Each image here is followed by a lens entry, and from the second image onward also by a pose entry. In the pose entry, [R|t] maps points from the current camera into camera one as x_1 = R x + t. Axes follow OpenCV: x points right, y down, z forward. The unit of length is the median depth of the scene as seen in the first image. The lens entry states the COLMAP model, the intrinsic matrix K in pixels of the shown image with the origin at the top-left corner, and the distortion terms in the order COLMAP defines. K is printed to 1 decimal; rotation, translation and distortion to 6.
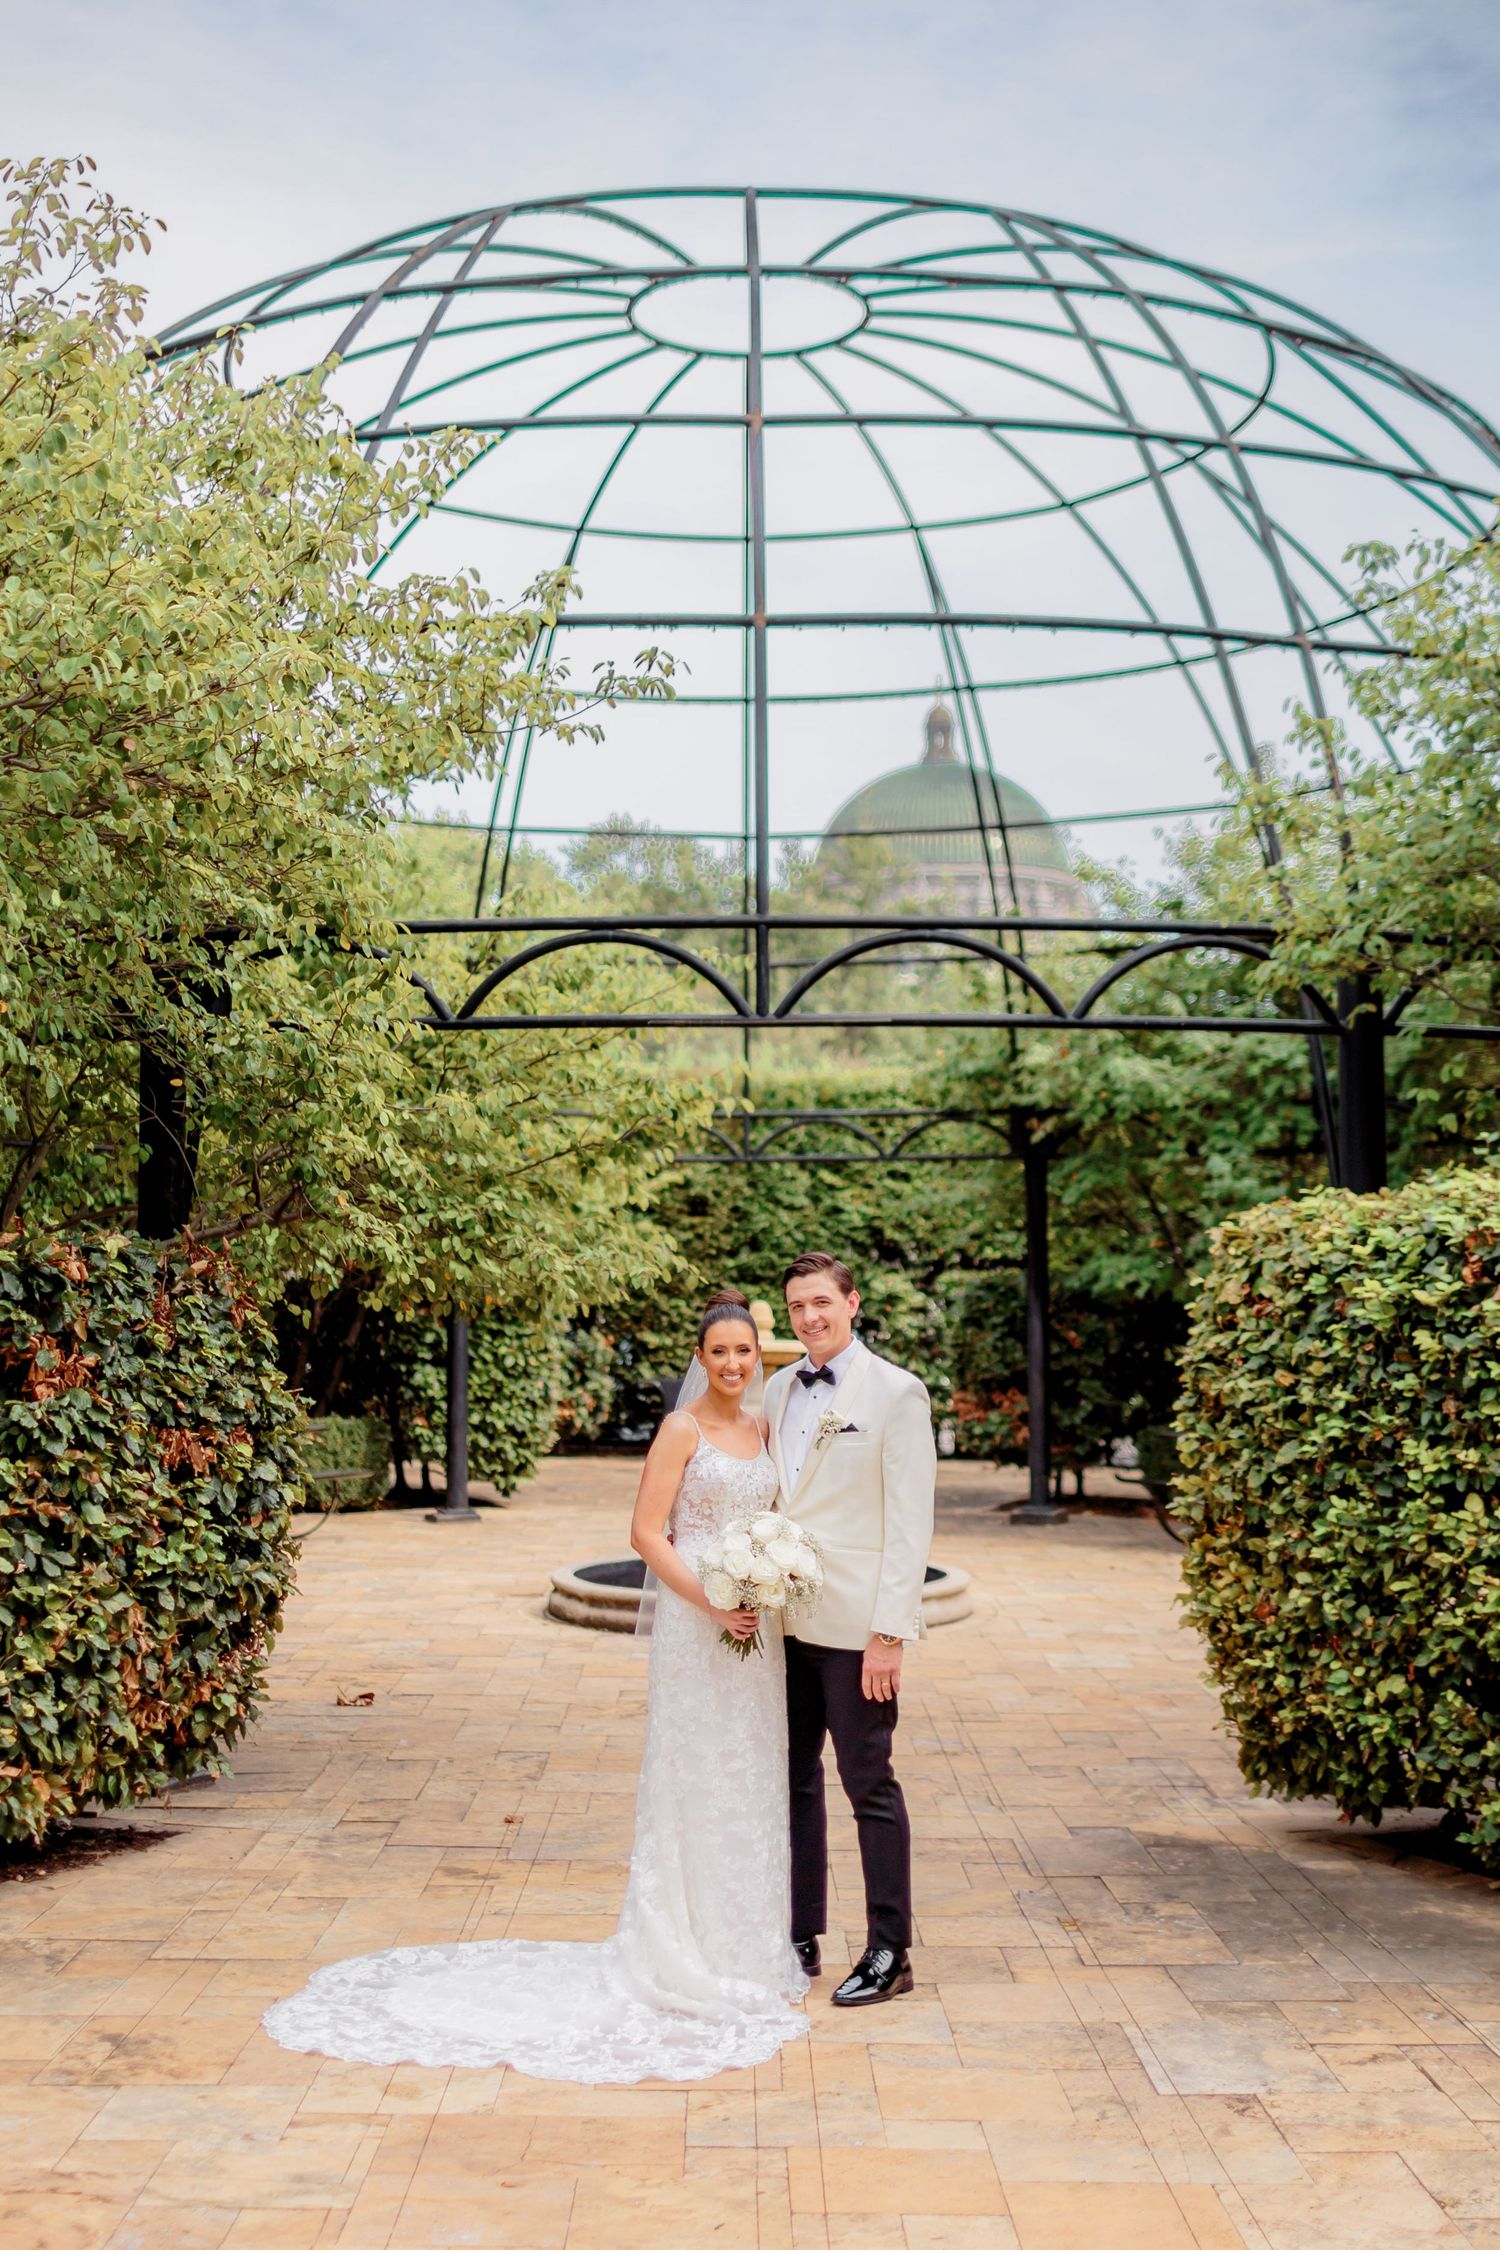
lens RADIAL K [[1887.7, 0, 740.5], [0, 1887.7, 1152.2], [0, 0, 1]] dist [-0.028690, -0.007495]
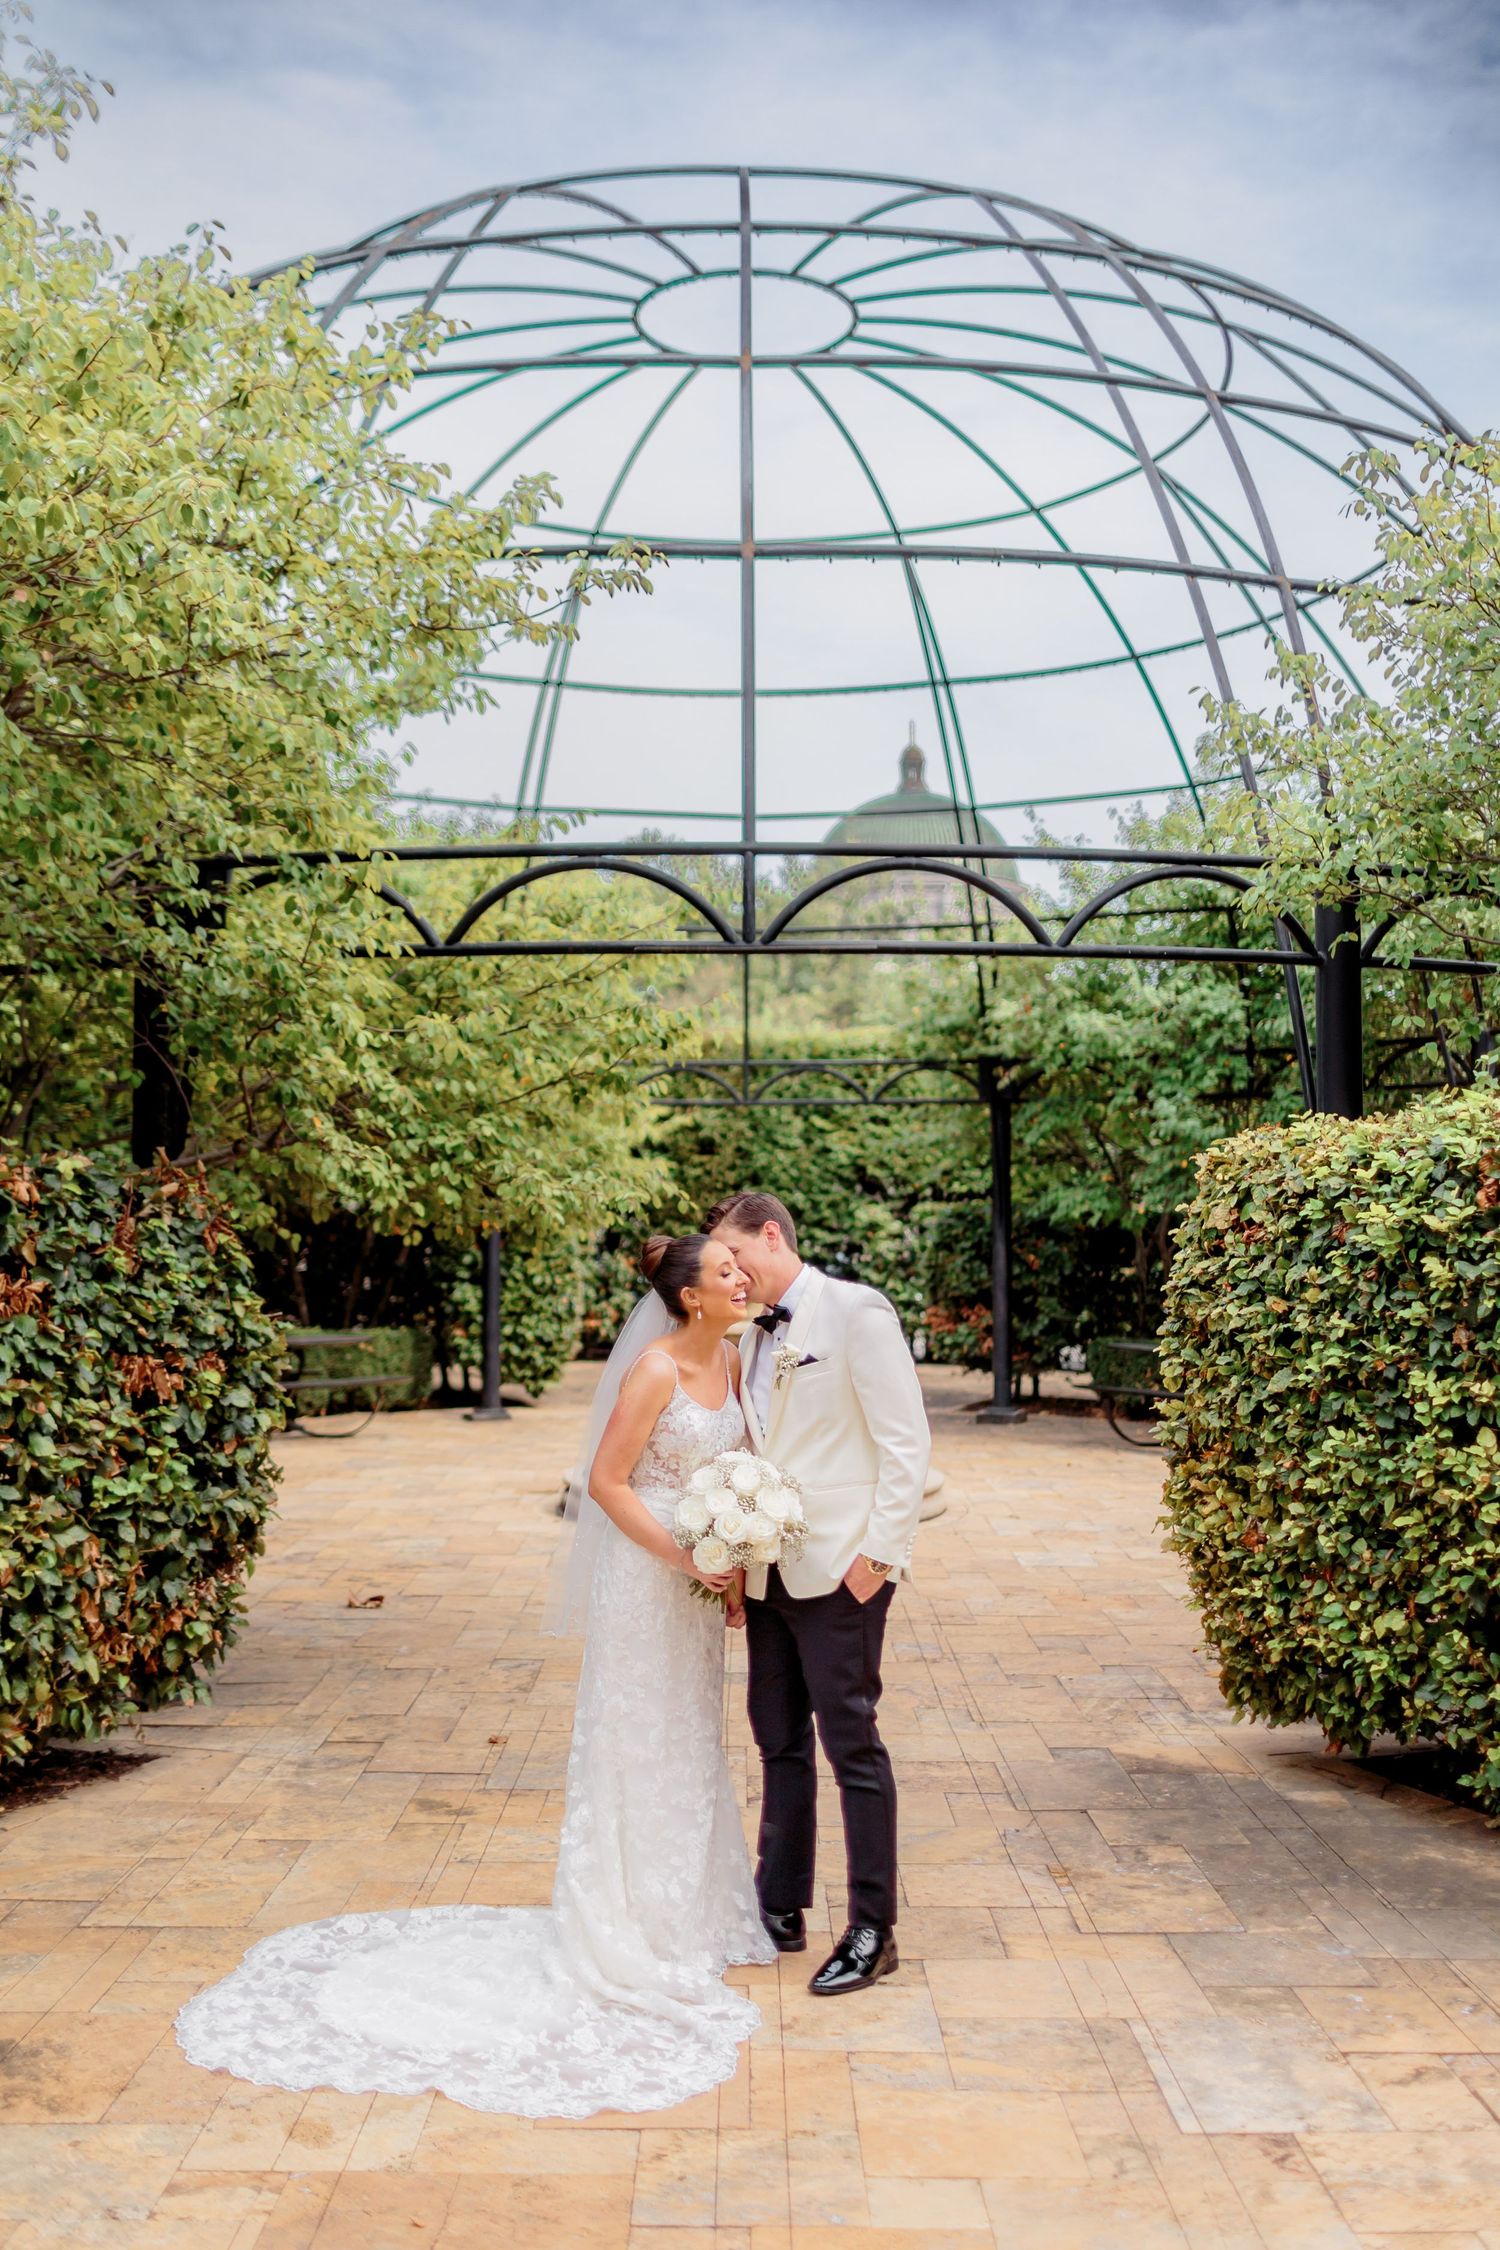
lens RADIAL K [[1471.9, 0, 746.6], [0, 1471.9, 1167.7], [0, 0, 1]] dist [-0.046048, 0.000340]
pose [[0.999988, 0.001675, -0.004650, 0.016004], [-0.001502, 0.999314, 0.037001, 0.020825], [0.004709, -0.036994, 0.999304, 0.240487]]
